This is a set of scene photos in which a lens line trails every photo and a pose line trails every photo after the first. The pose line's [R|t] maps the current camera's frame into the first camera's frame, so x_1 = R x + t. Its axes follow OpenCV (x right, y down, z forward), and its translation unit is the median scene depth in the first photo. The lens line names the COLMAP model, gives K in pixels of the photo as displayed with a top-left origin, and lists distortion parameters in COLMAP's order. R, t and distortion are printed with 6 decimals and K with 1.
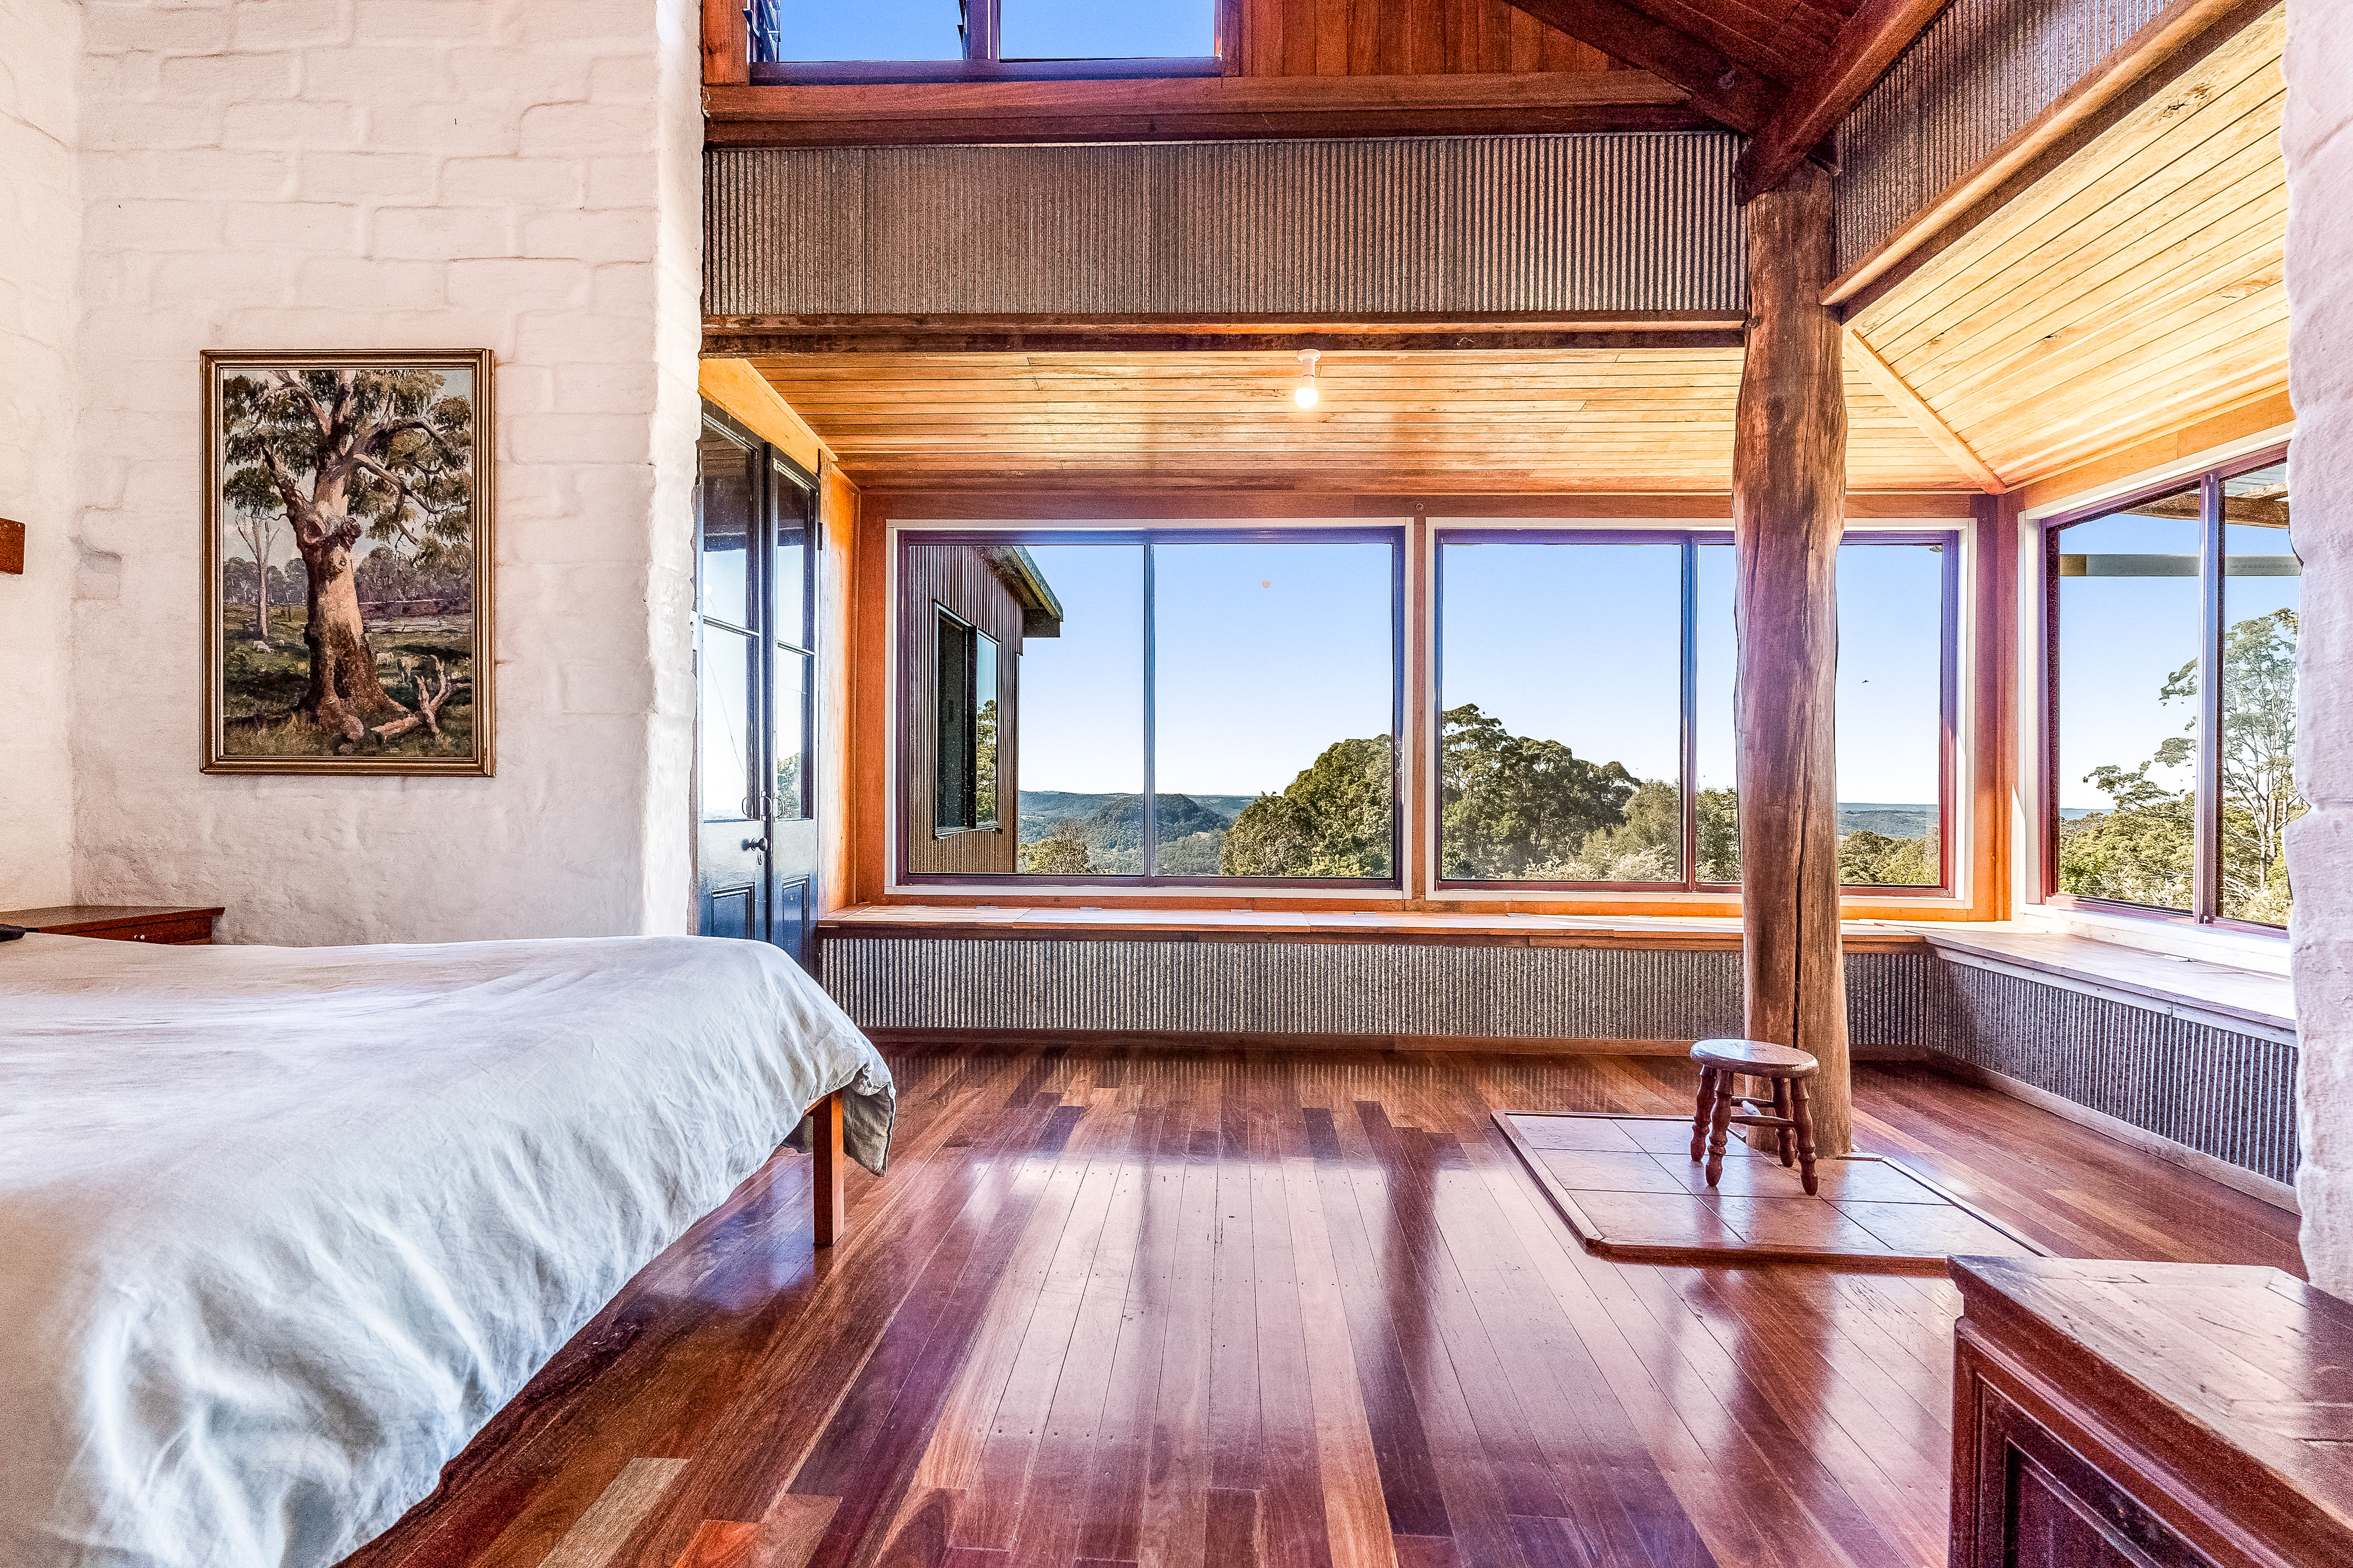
lens RADIAL K [[1121.4, 0, 1176.5], [0, 1121.4, 784.0], [0, 0, 1]] dist [0.002528, 0.000248]
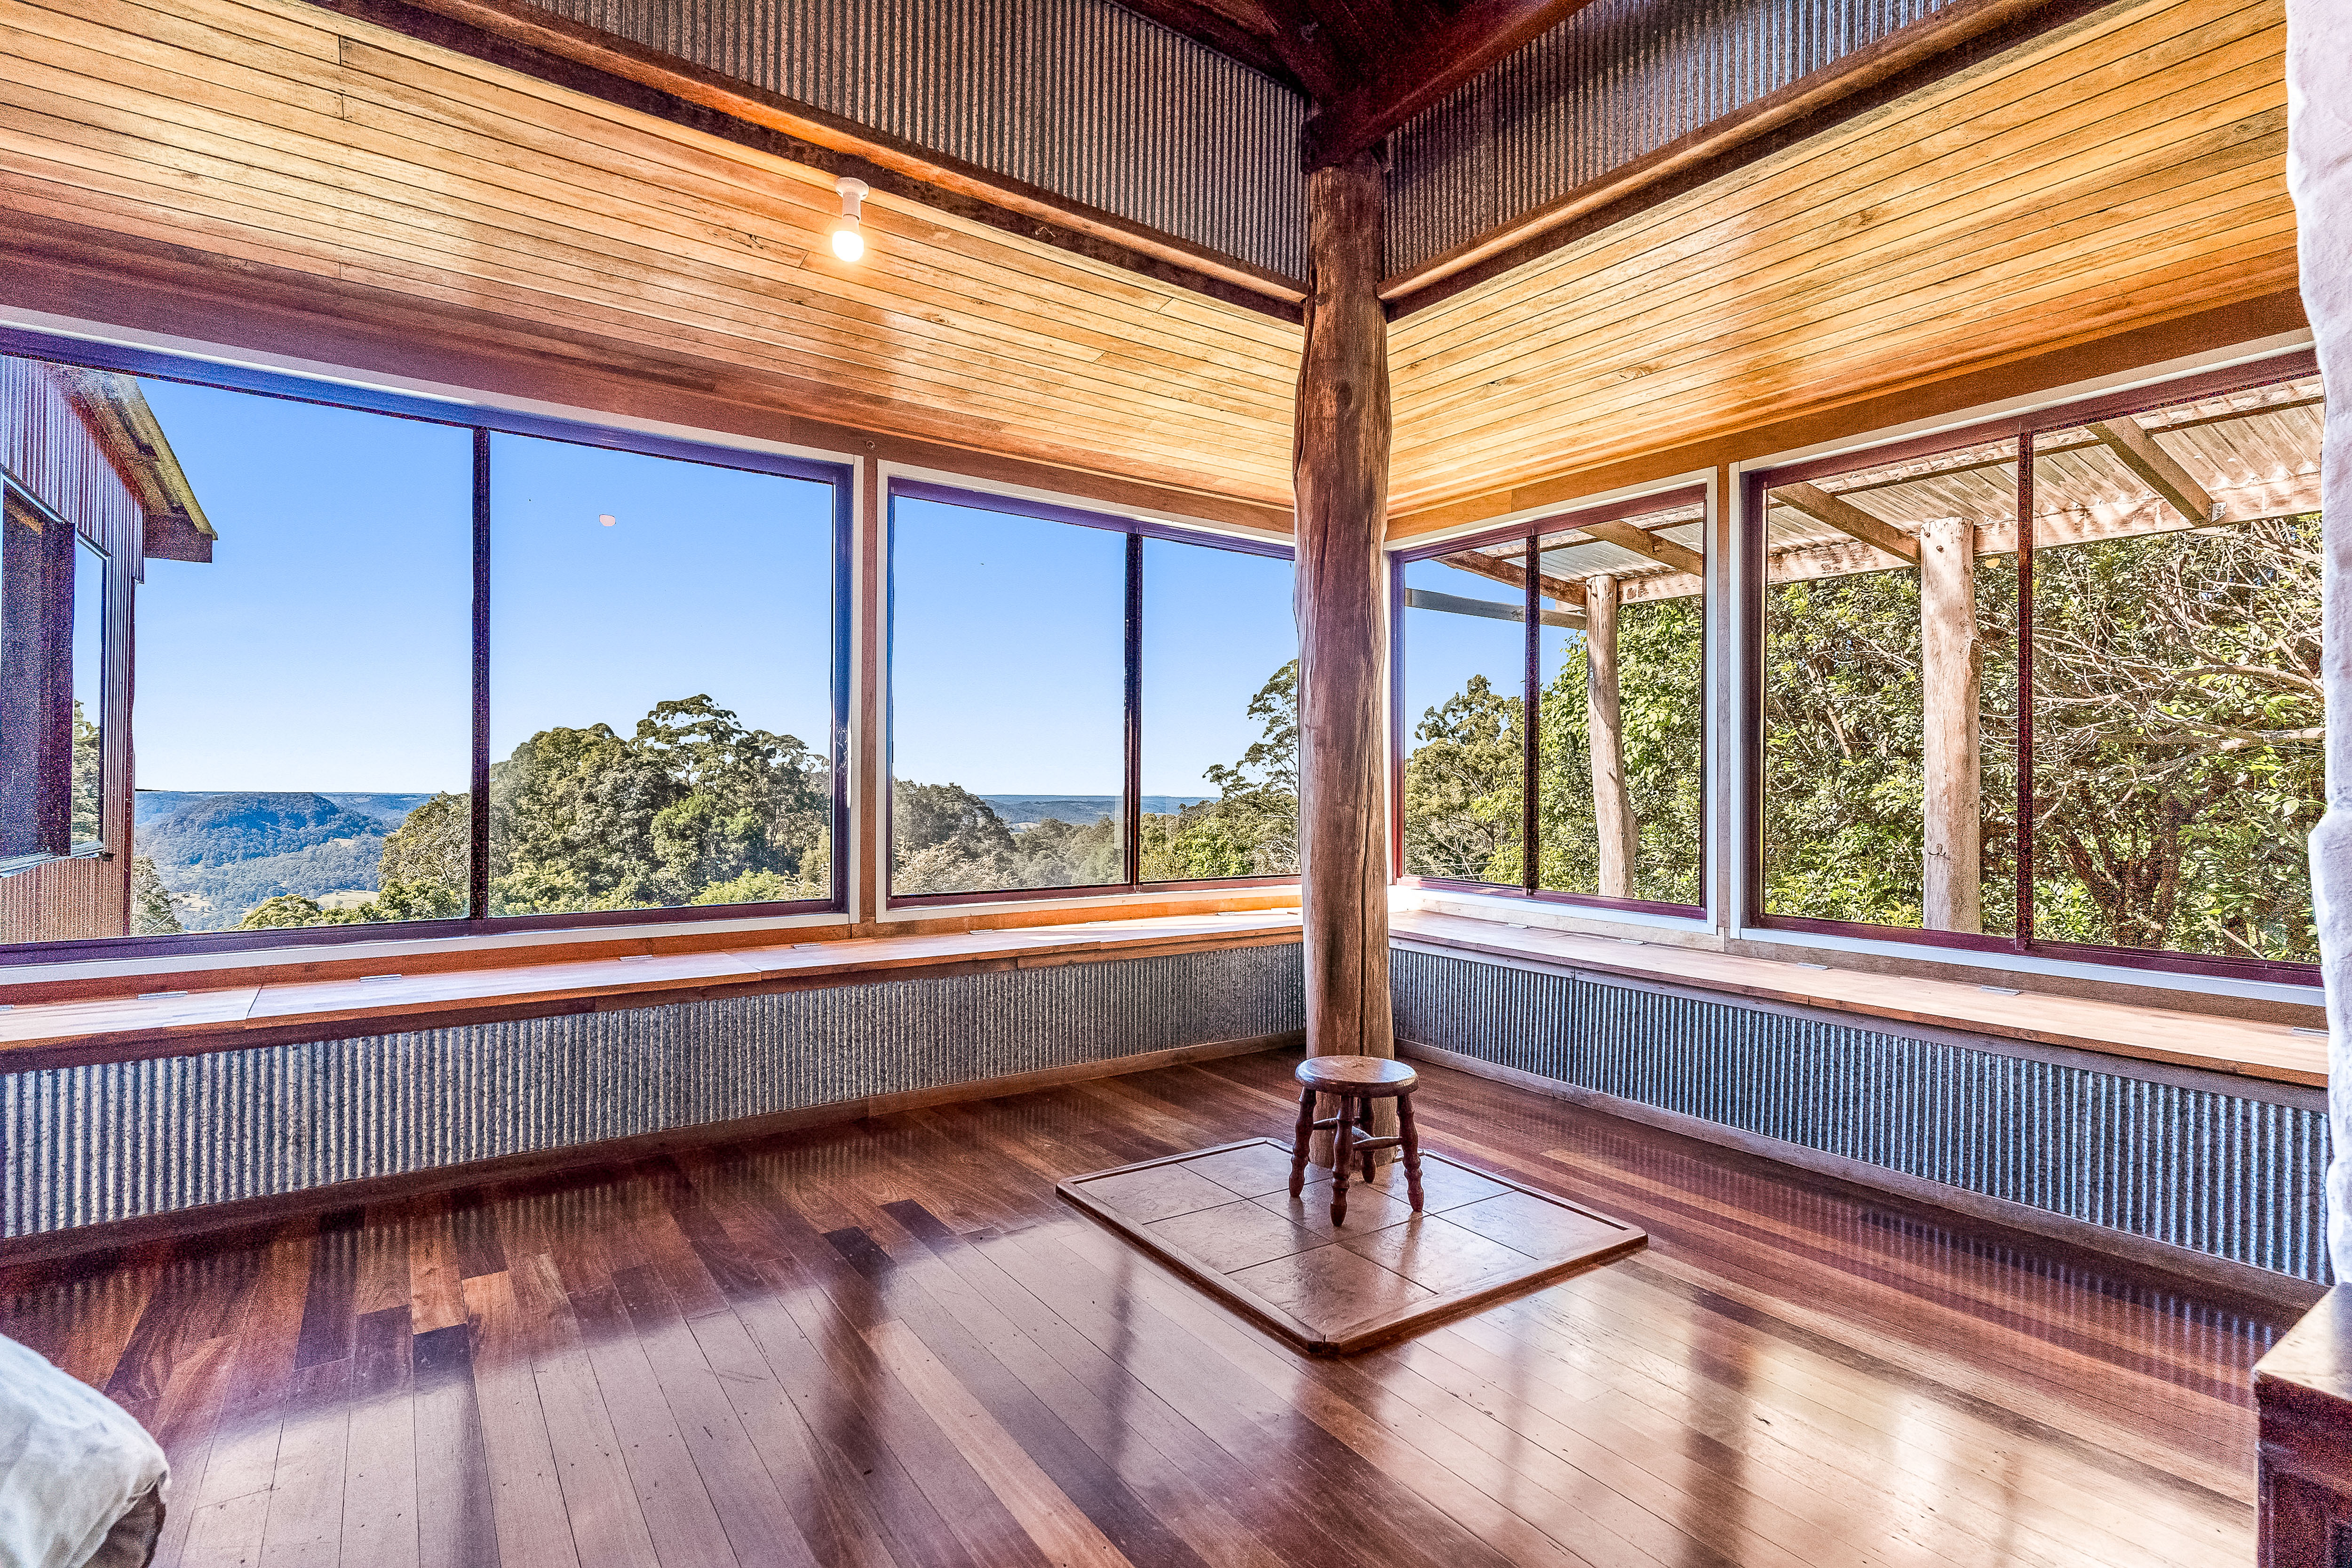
lens RADIAL K [[1124.0, 0, 1174.9], [0, 1124.0, 773.2], [0, 0, 1]] dist [-0.000047, 0.000449]
pose [[0.791634, 0.002014, 0.610992, -0.122364], [0.000775, 0.999990, -0.004299, -0.002912], [-0.610995, 0.003877, 0.791625, 0.236682]]
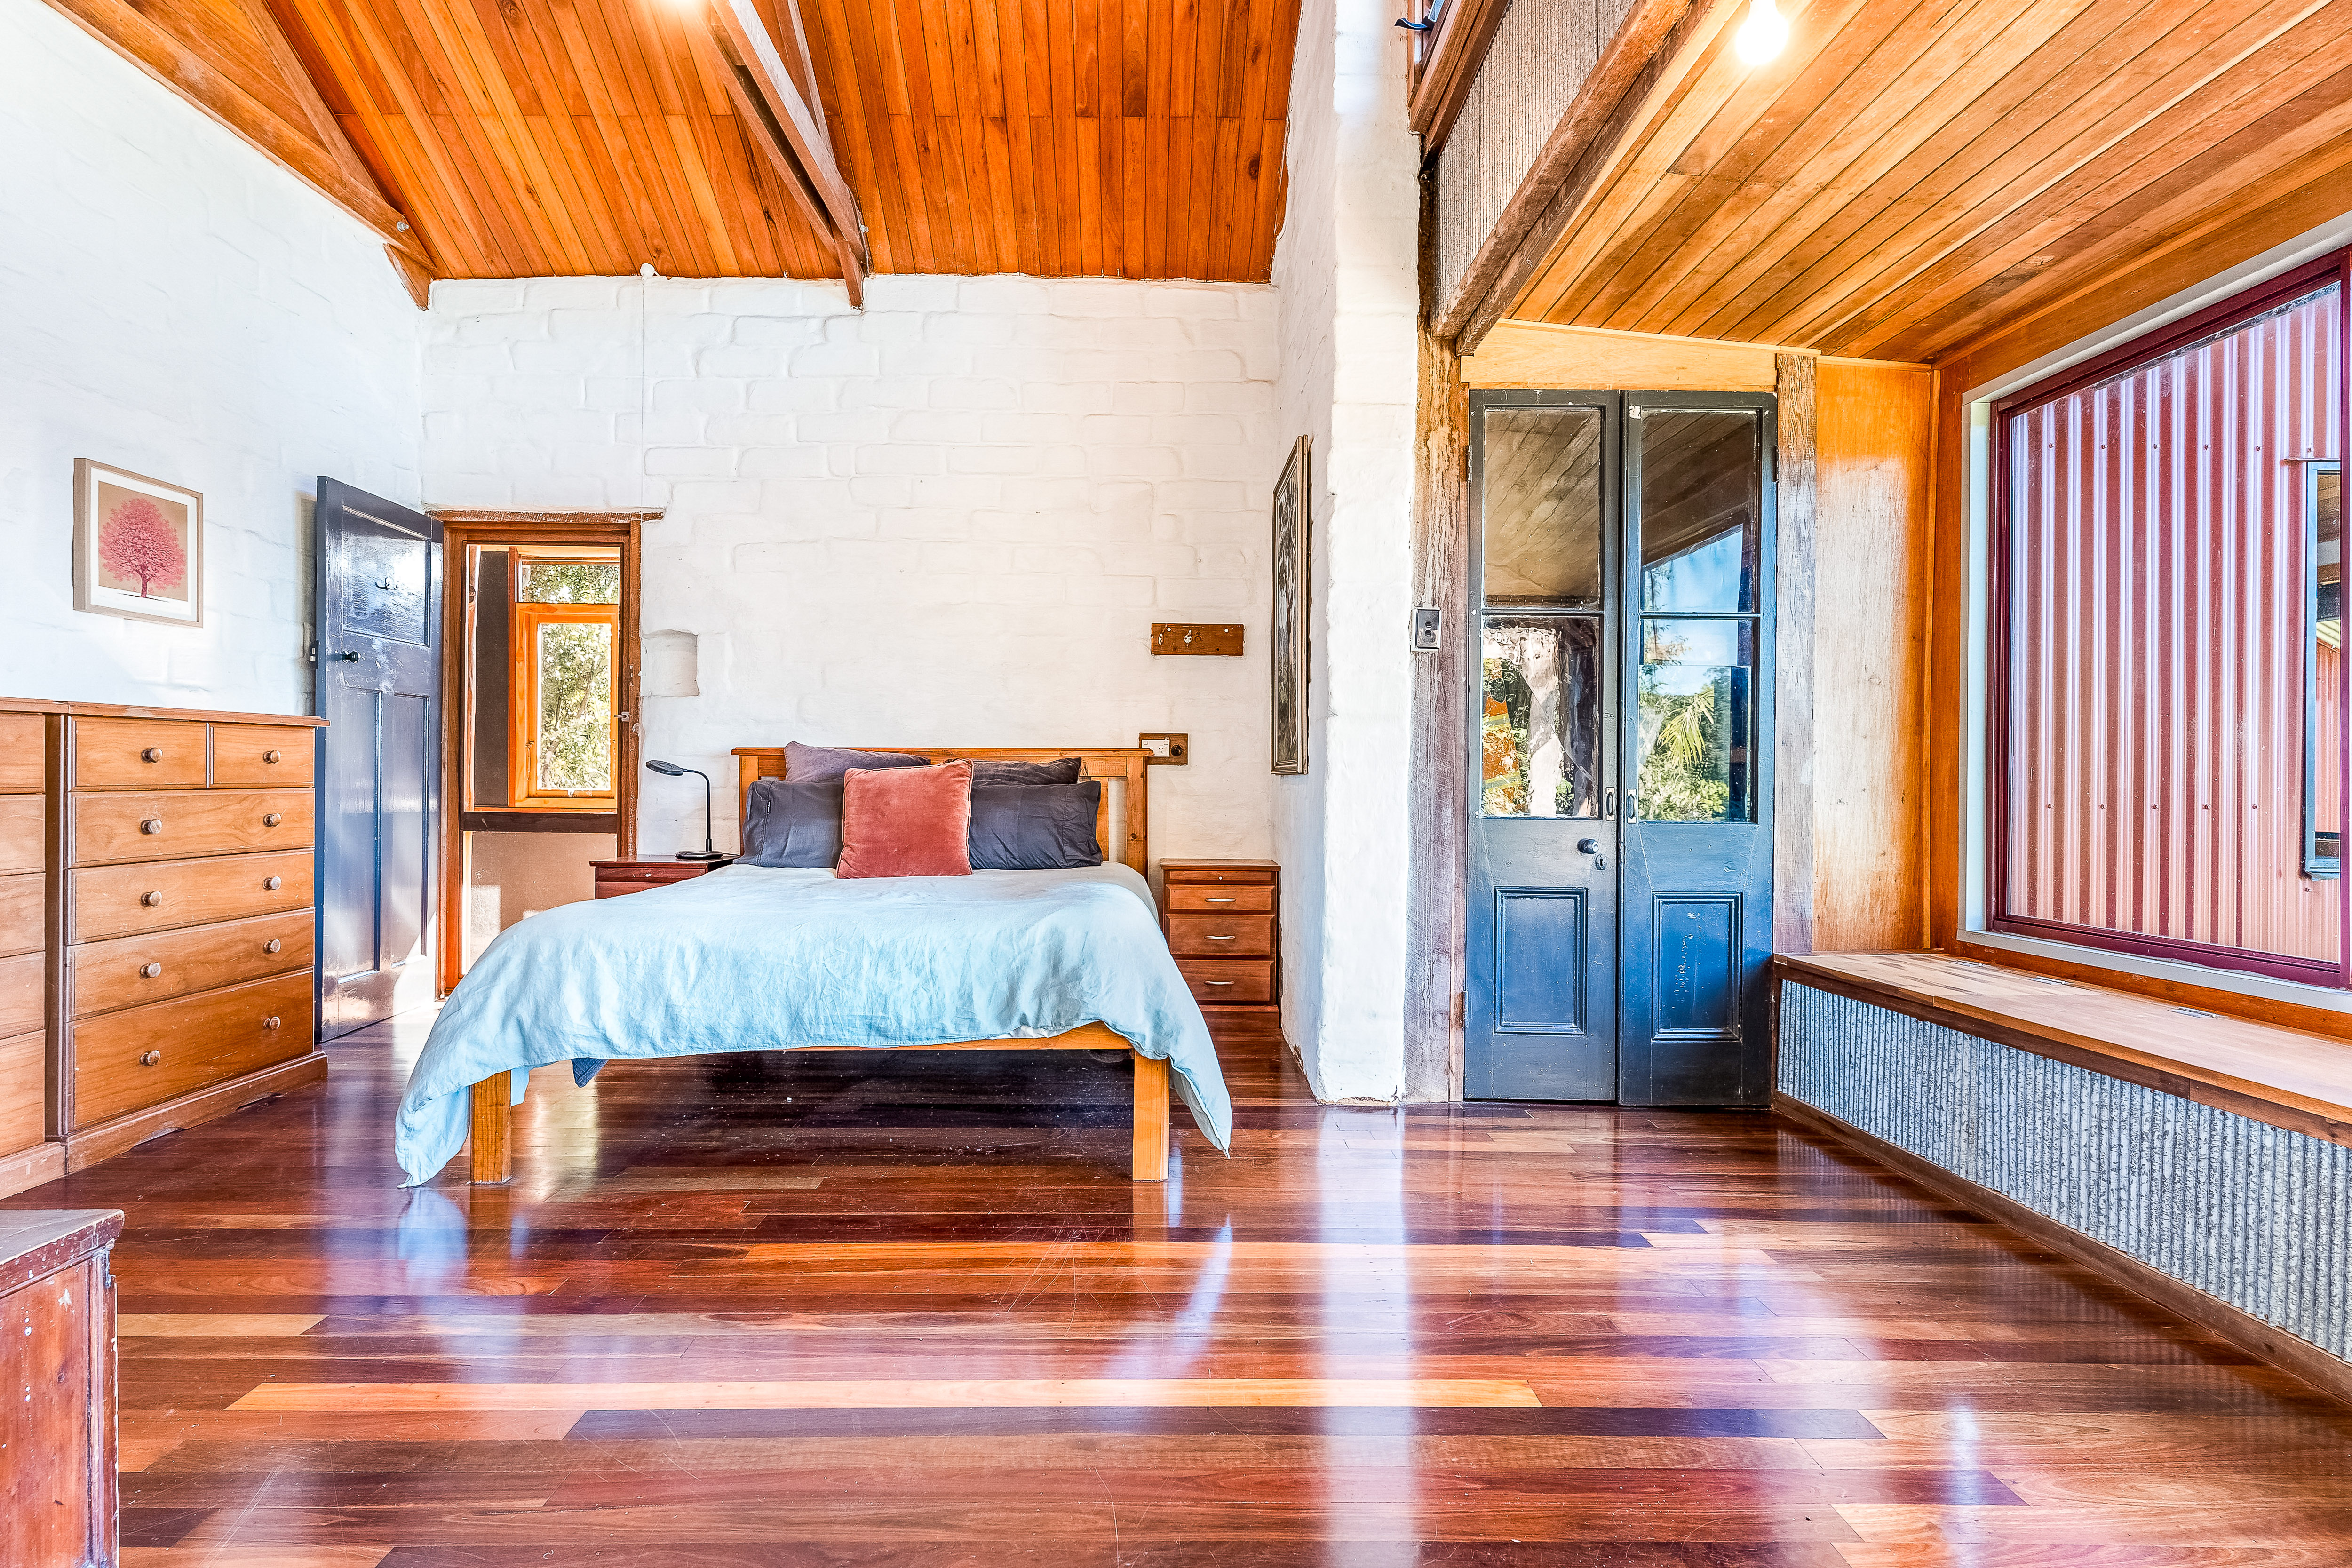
lens RADIAL K [[1215.0, 0, 1139.7], [0, 1215.0, 778.5], [0, 0, 1]] dist [-0.000310, -0.000250]
pose [[0.052372, -0.008589, -0.998591, 0.525727], [0.000975, 0.999963, -0.008549, 0.006032], [0.998627, -0.000526, 0.052379, 0.527384]]
